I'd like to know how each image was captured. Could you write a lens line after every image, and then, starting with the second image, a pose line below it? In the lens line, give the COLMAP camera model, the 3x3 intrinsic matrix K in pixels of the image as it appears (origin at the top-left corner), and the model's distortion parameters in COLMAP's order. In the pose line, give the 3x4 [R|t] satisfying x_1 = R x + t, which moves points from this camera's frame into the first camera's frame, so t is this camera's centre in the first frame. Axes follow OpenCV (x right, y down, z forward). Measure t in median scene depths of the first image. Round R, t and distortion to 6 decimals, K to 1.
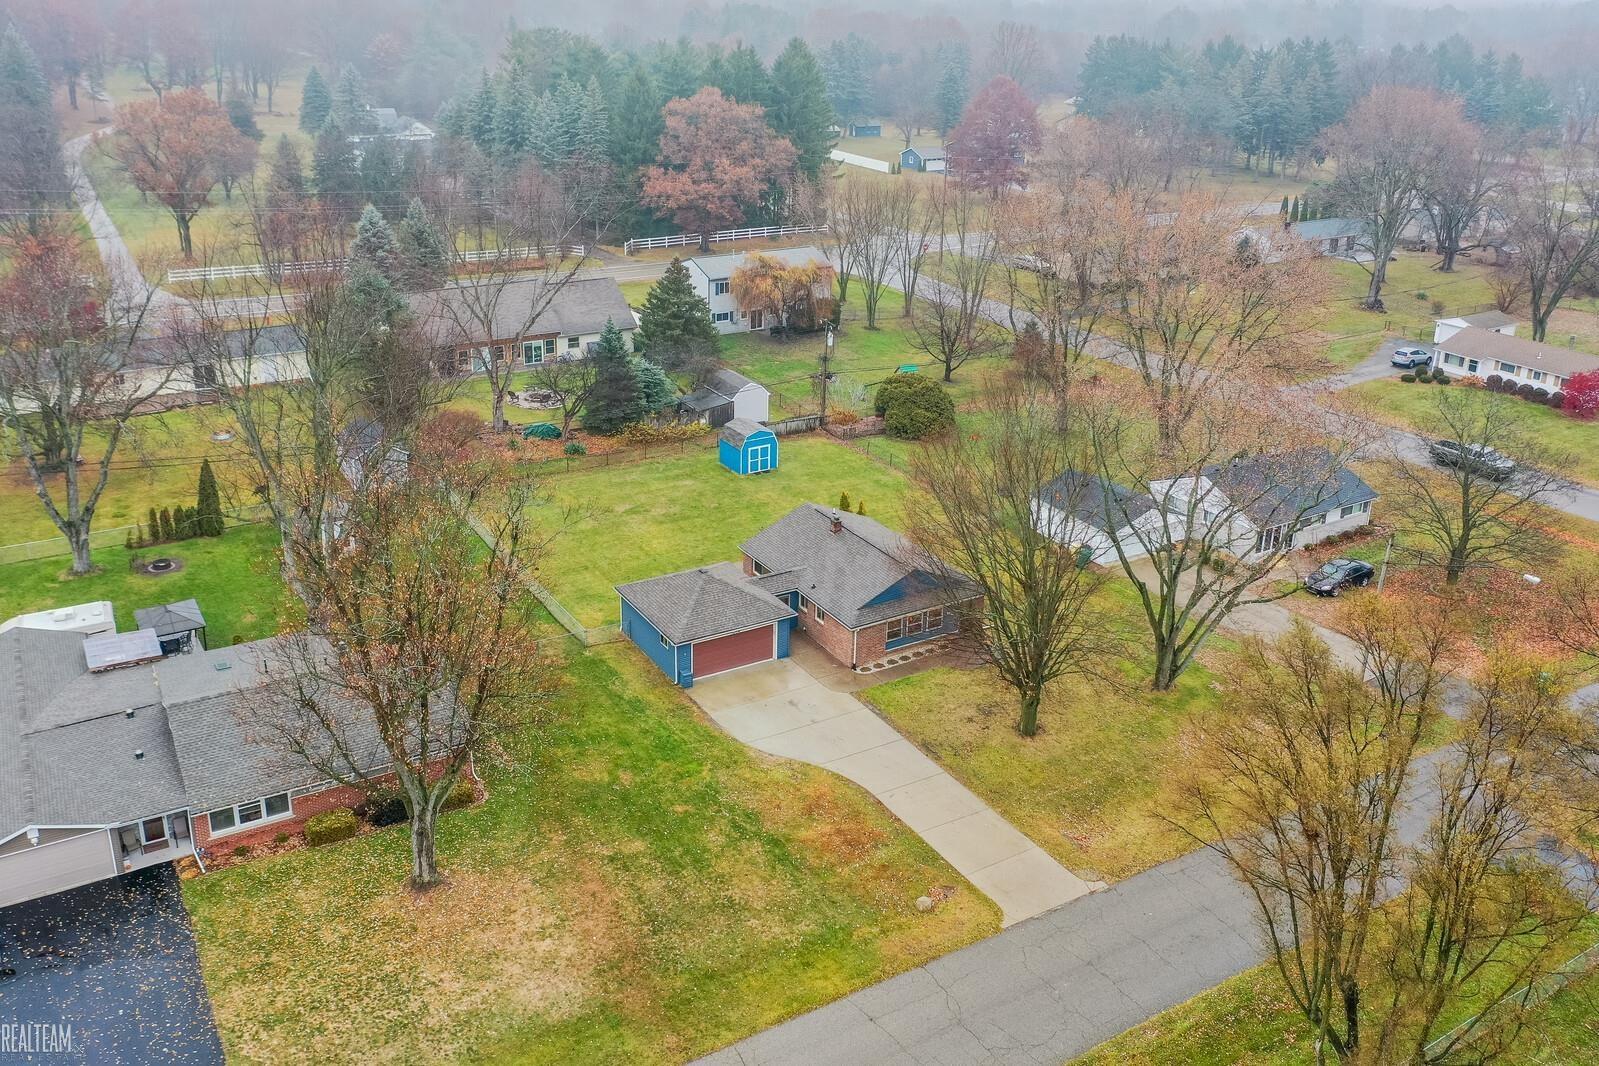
lens RADIAL K [[1378.0, 0, 744.5], [0, 1378.0, 539.4], [0, 0, 1]] dist [0.002795, 0.003784]
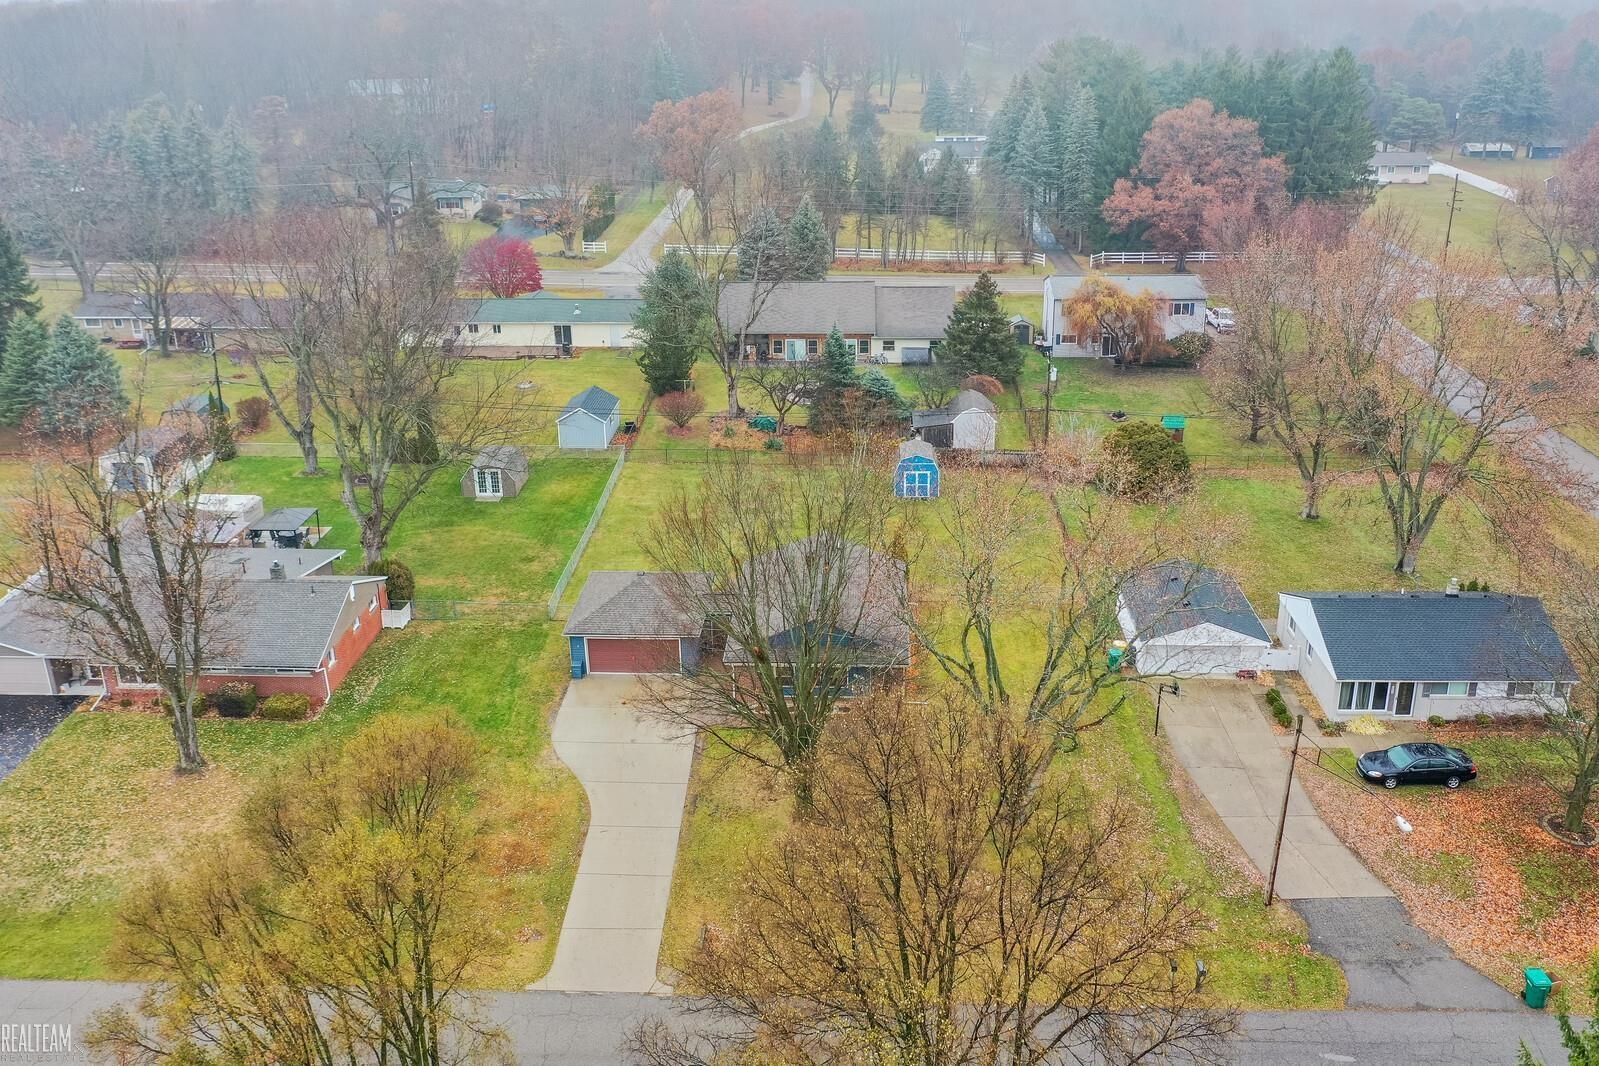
lens RADIAL K [[1300.4, 0, 799.5], [0, 1300.4, 533.0], [0, 0, 1]] dist [-0.004499, 0.001969]
pose [[0.833651, 0.196747, -0.516059, 0.355098], [-0.190250, 0.979508, 0.066103, -0.058826], [0.518490, 0.043074, 0.853998, 0.148238]]
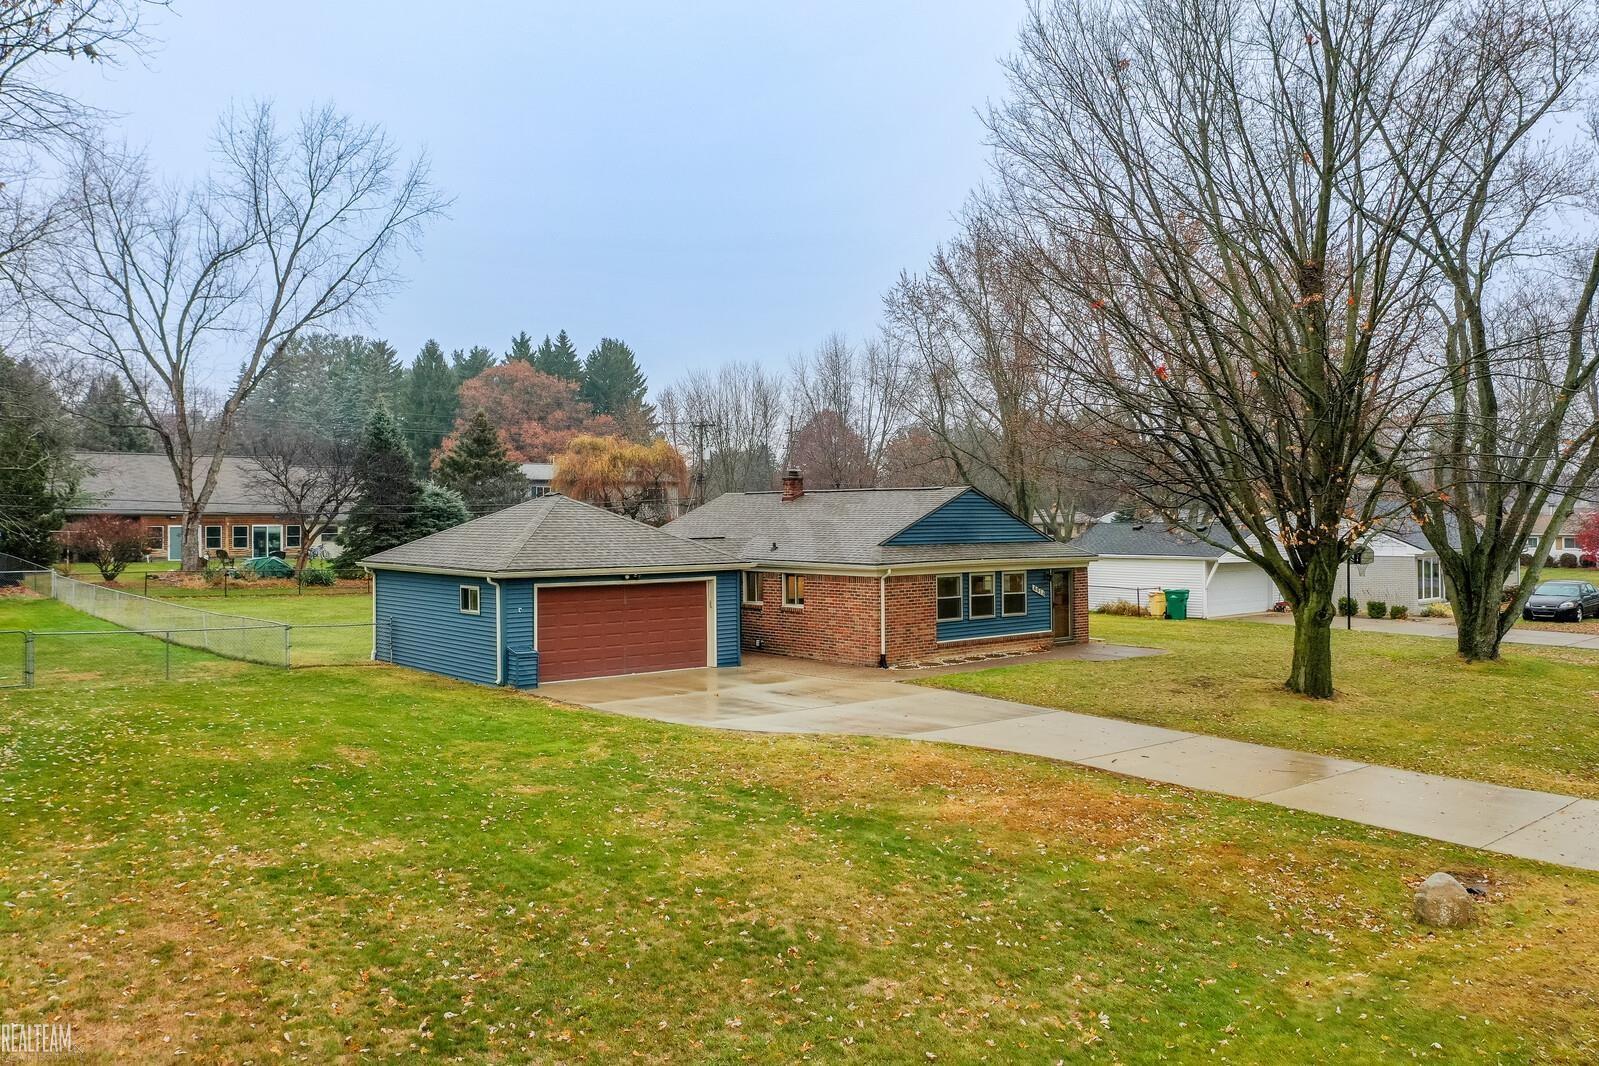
lens RADIAL K [[1300.4, 0, 799.5], [0, 1300.4, 533.0], [0, 0, 1]] dist [-0.004499, 0.001969]
pose [[0.979163, -0.019274, 0.202160, -0.023715], [0.097264, 0.918389, -0.383537, 0.137528], [-0.178270, 0.395208, 0.901127, 0.366397]]
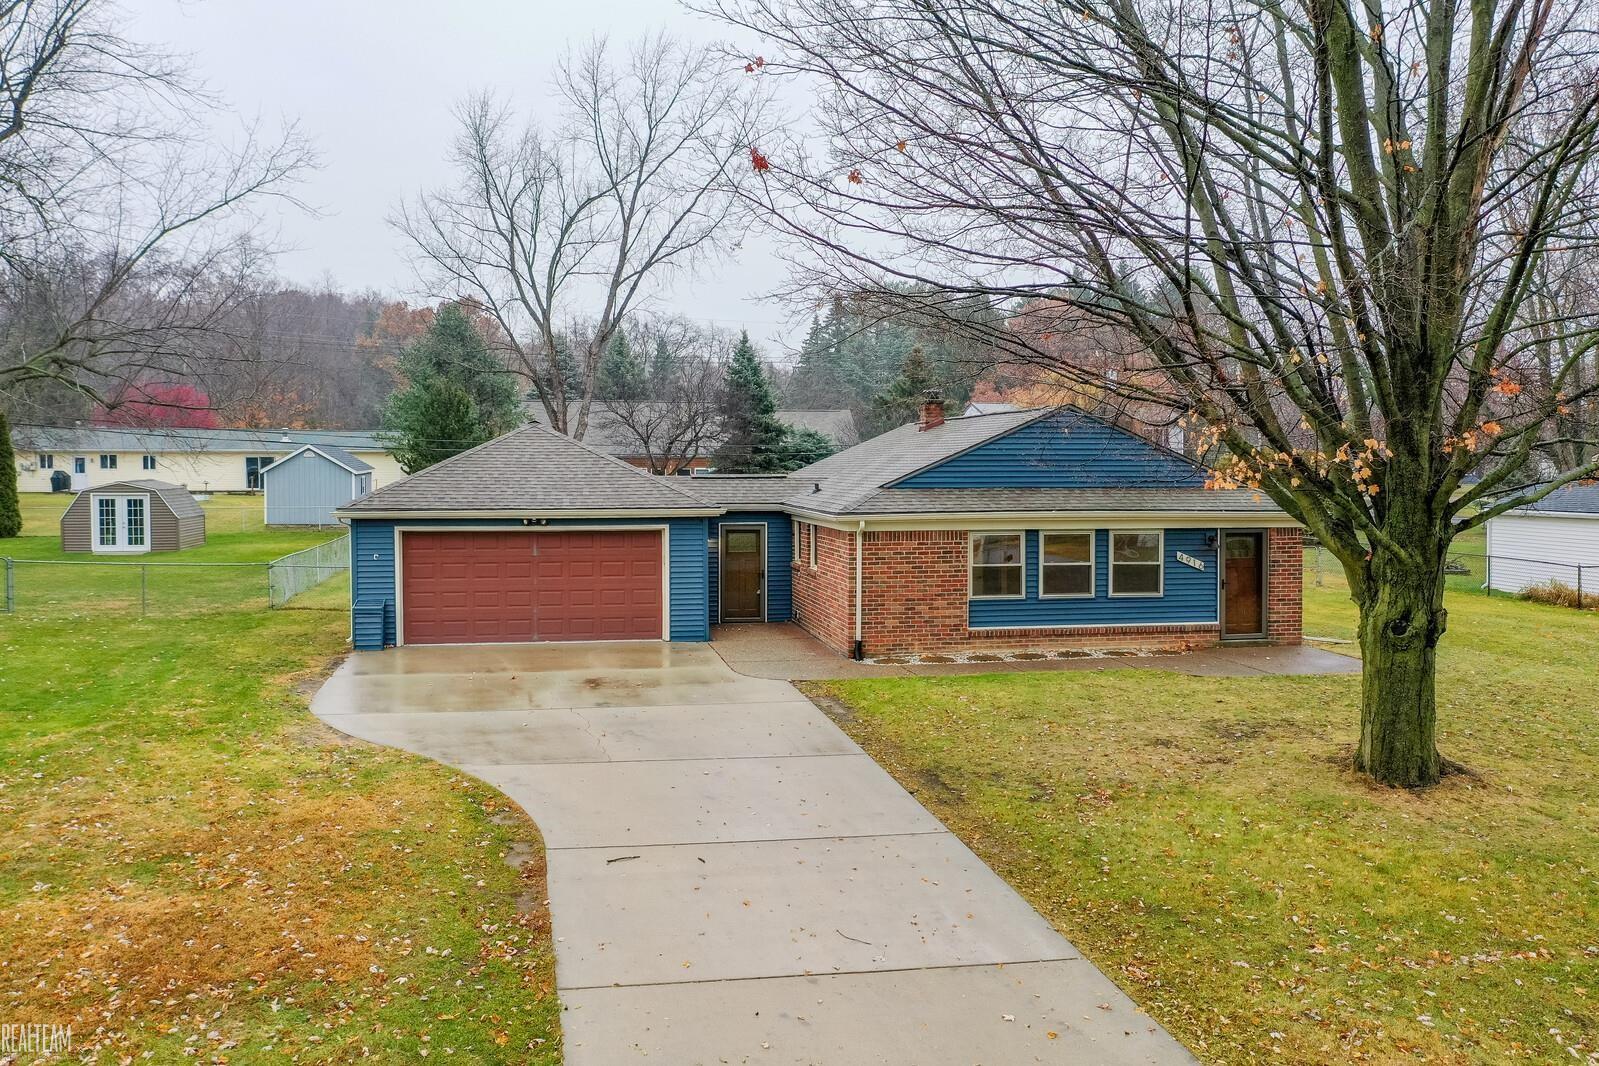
lens RADIAL K [[1286.9, 0, 772.0], [0, 1286.9, 554.5], [0, 0, 1]] dist [-0.003666, 0.000252]
pose [[0.940569, 0.009795, -0.339462, 0.103875], [-0.126684, 0.937551, -0.323960, 0.109185], [0.315090, 0.347711, 0.883072, 0.442712]]
